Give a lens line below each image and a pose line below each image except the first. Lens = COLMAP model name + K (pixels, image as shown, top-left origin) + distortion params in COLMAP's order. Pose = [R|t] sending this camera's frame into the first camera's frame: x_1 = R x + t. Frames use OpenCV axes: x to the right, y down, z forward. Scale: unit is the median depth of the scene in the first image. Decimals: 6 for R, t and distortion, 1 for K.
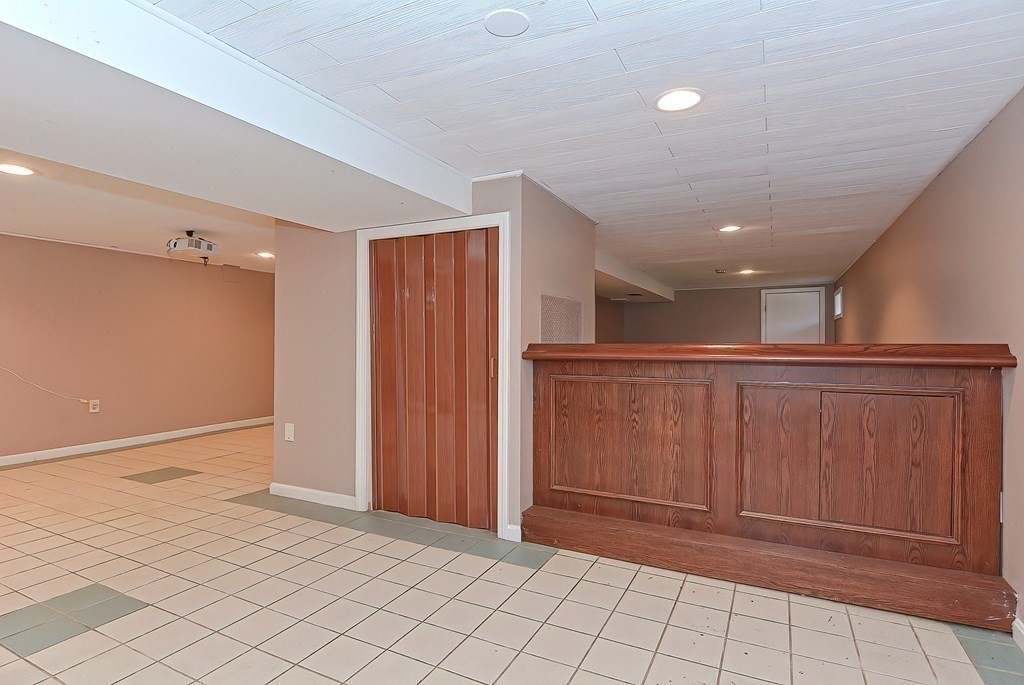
lens RADIAL K [[513.7, 0, 510.1], [0, 513.7, 333.5], [0, 0, 1]] dist [0.003876, -0.016834]
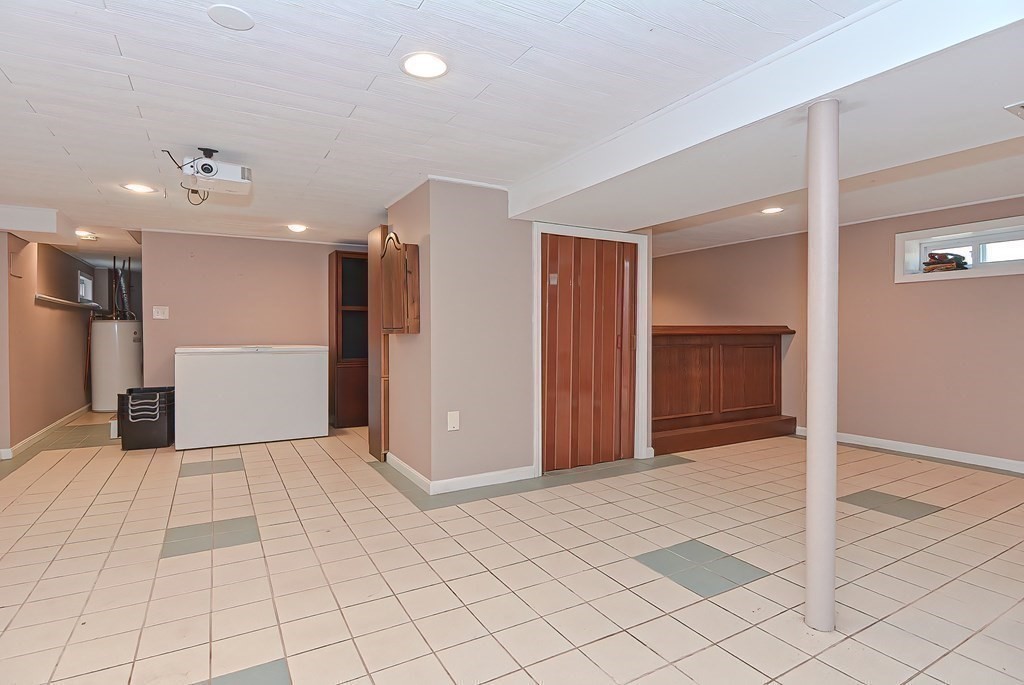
lens RADIAL K [[513.7, 0, 510.1], [0, 513.7, 333.5], [0, 0, 1]] dist [0.003876, -0.016834]
pose [[0.562132, -0.010530, 0.826980, -1.354059], [-0.007728, 0.999808, 0.017983, 0.018977], [-0.827011, -0.016500, 0.561943, 0.474532]]
